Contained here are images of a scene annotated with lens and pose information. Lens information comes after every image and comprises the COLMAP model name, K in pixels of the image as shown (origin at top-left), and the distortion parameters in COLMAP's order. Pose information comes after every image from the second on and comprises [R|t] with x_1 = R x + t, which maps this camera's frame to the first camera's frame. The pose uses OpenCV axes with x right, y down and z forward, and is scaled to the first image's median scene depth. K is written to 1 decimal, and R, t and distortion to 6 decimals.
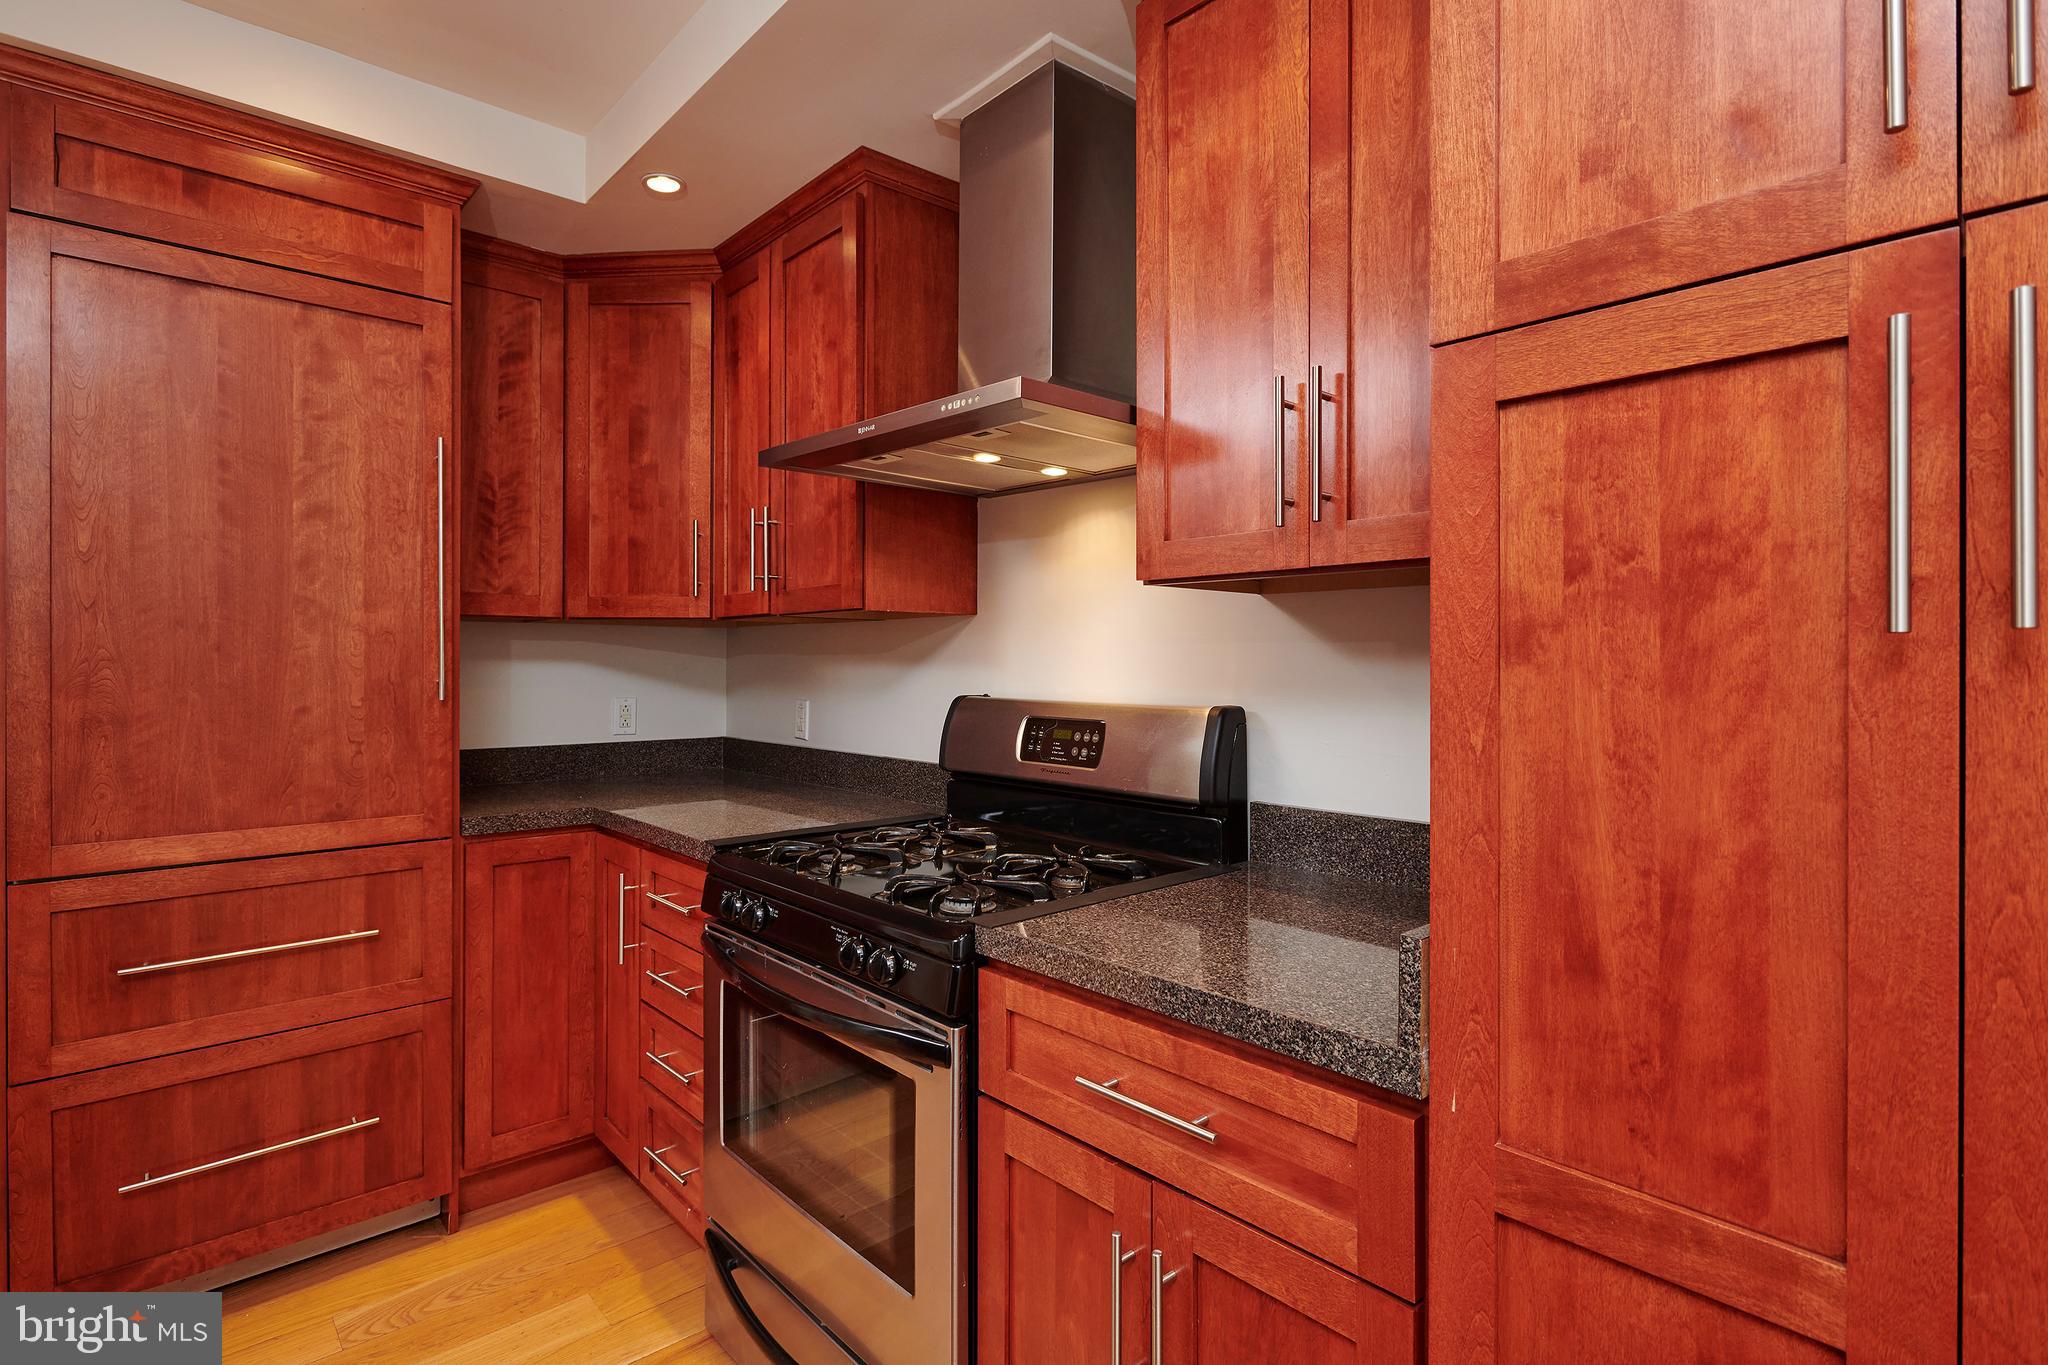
lens RADIAL K [[997.5, 0, 1027.9], [0, 997.5, 663.6], [0, 0, 1]] dist [0.000126, 0.000459]
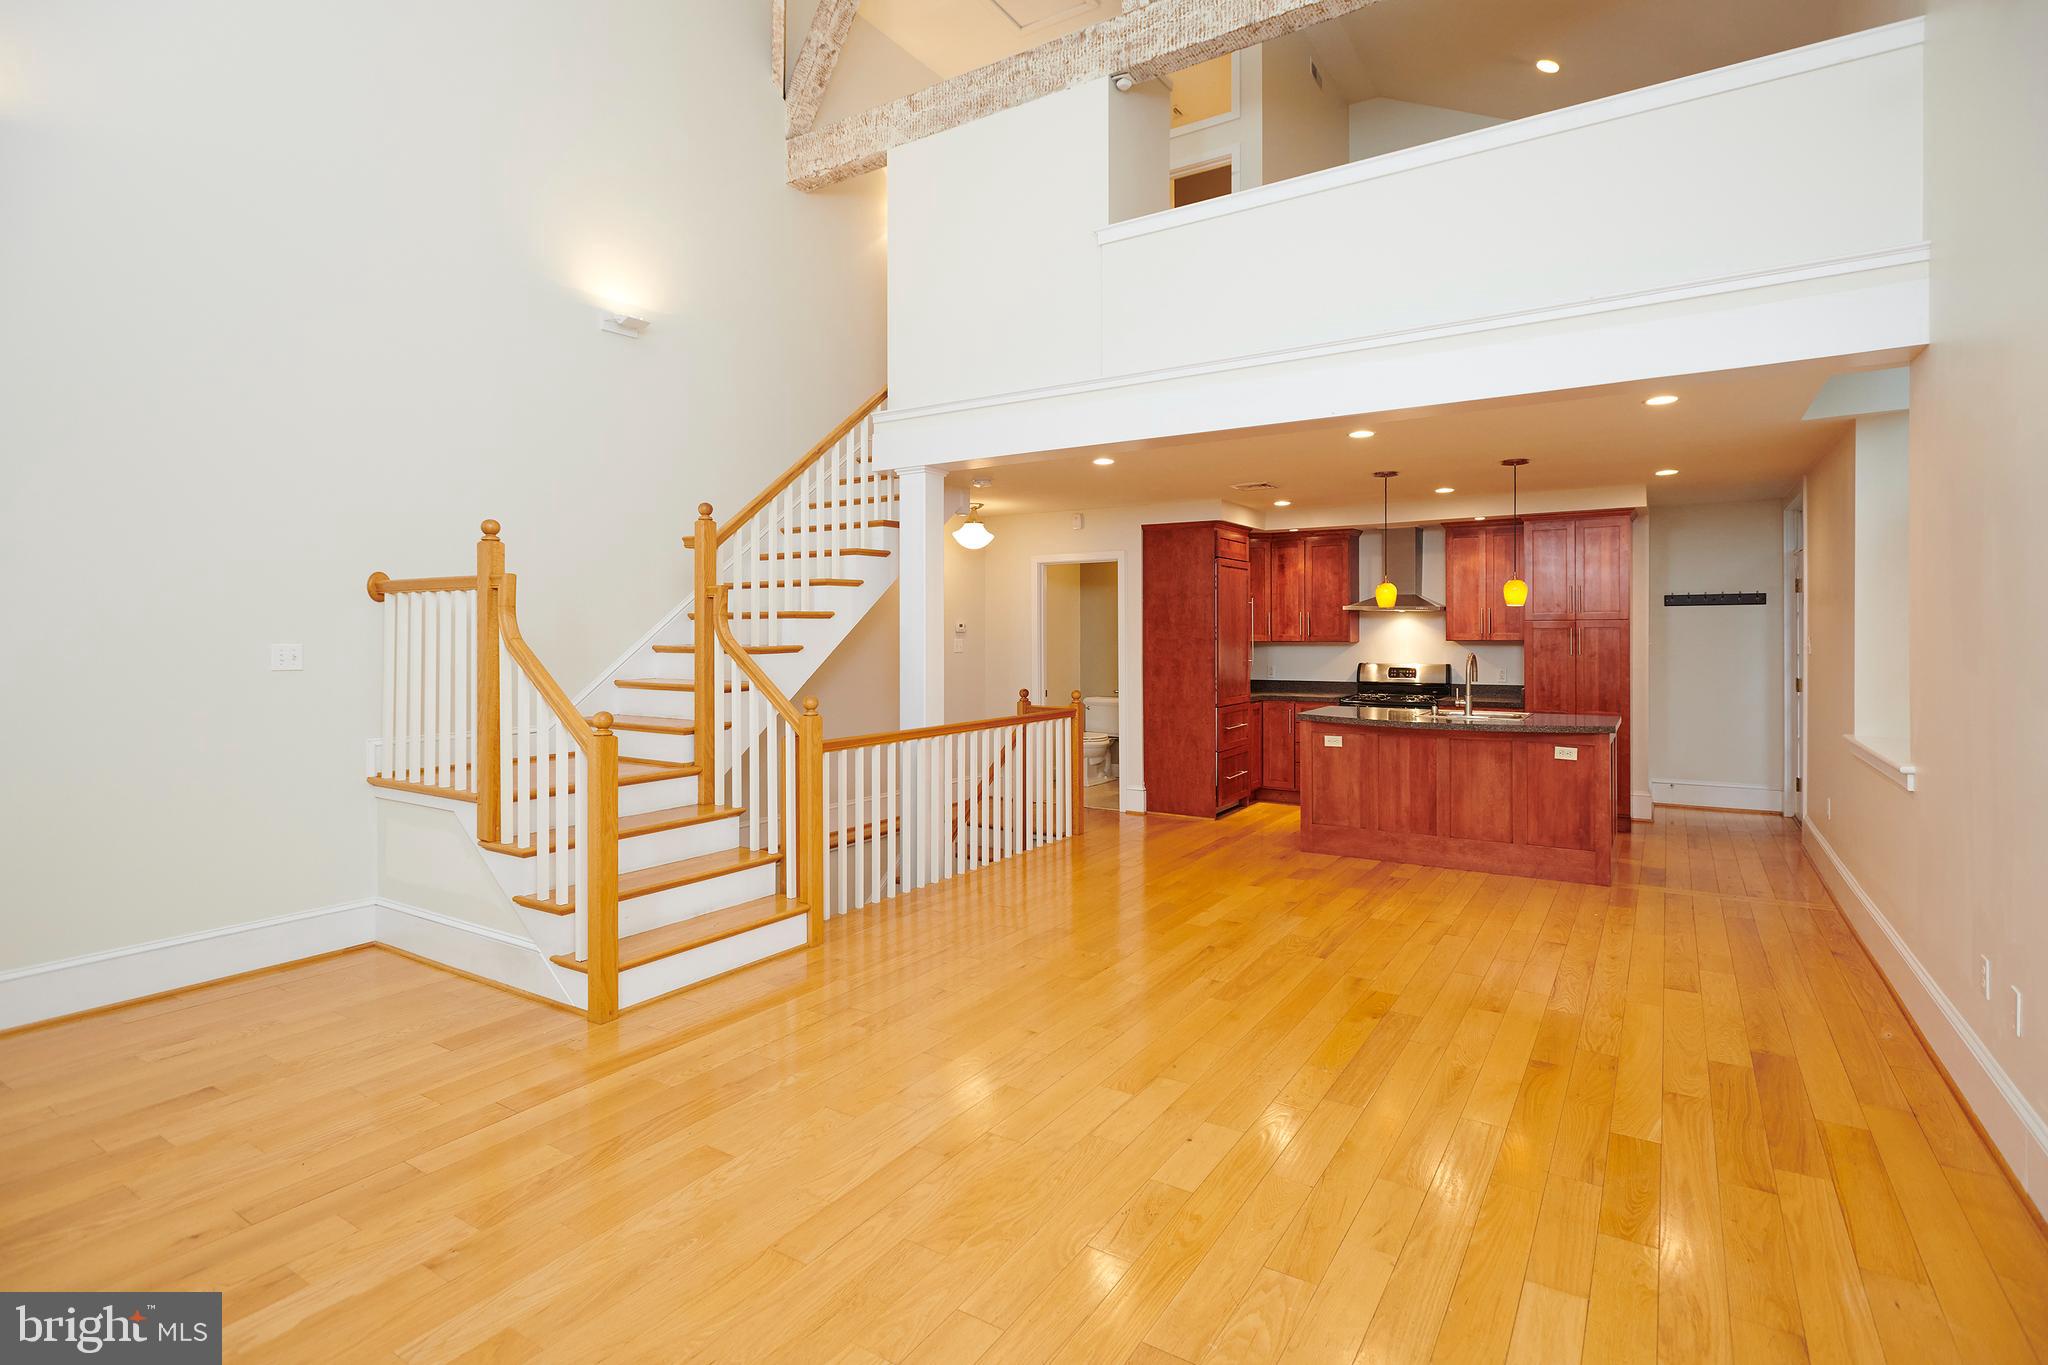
lens RADIAL K [[997.5, 0, 1046.8], [0, 997.5, 635.6], [0, 0, 1]] dist [0.000126, 0.000459]
pose [[0.962579, -0.005597, 0.270945, -2.977571], [0.005443, 0.999984, 0.001318, -0.111351], [-0.270948, 0.000206, 0.962594, -3.115326]]
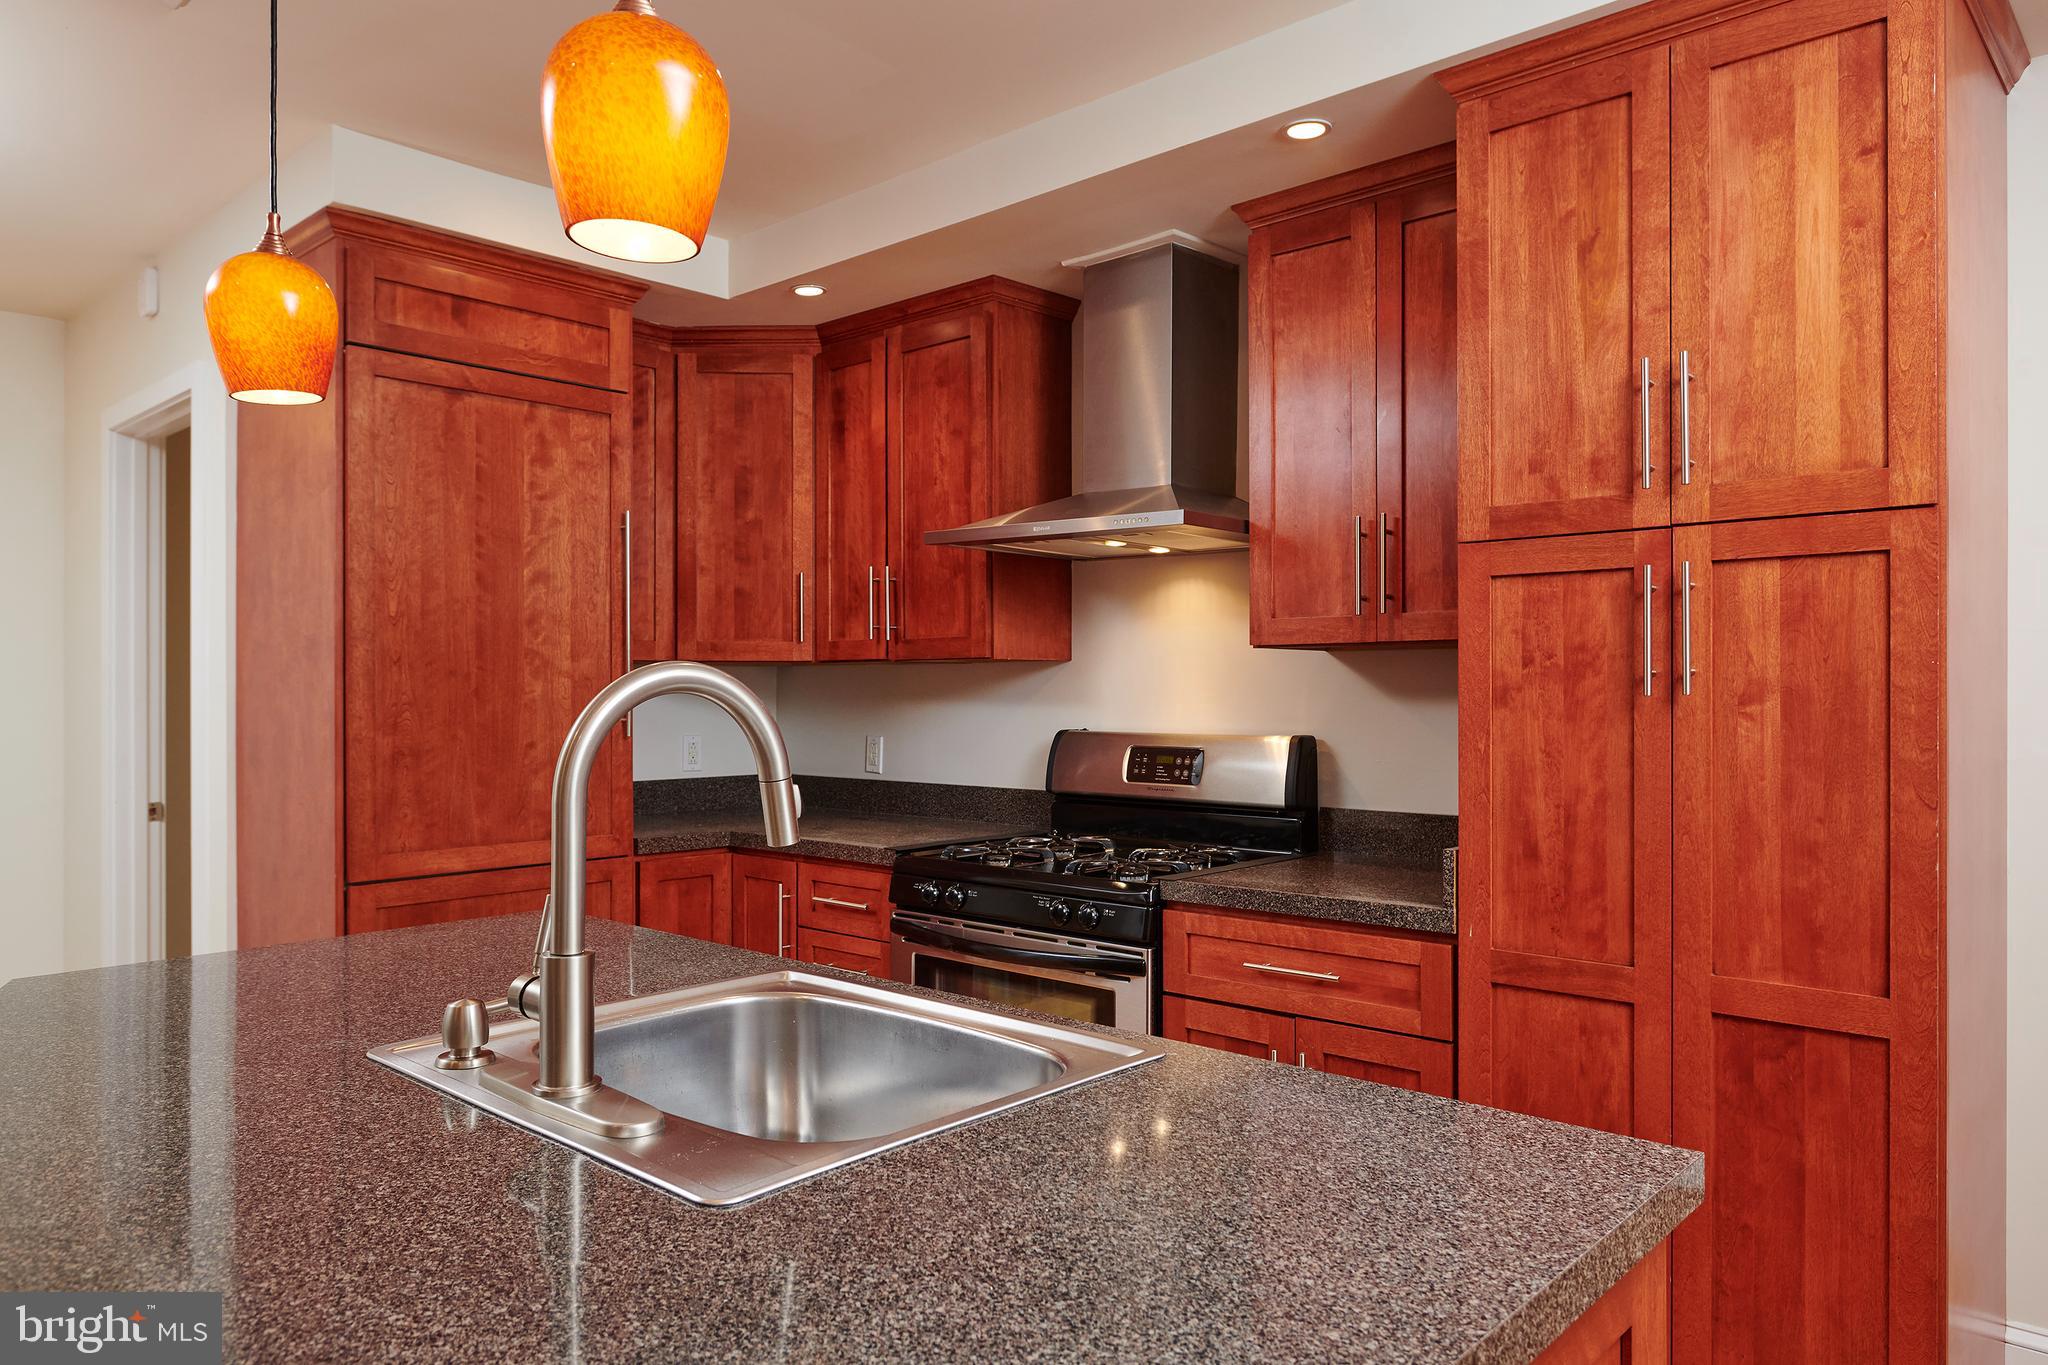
lens RADIAL K [[1352.9, 0, 1038.5], [0, 1352.9, 695.8], [0, 0, 1]] dist [0.000874, -0.002184]
pose [[0.994753, -0.003883, 0.102230, -0.337778], [0.003636, 0.999990, 0.002605, -0.016013], [-0.102239, -0.002220, 0.994757, -0.764272]]
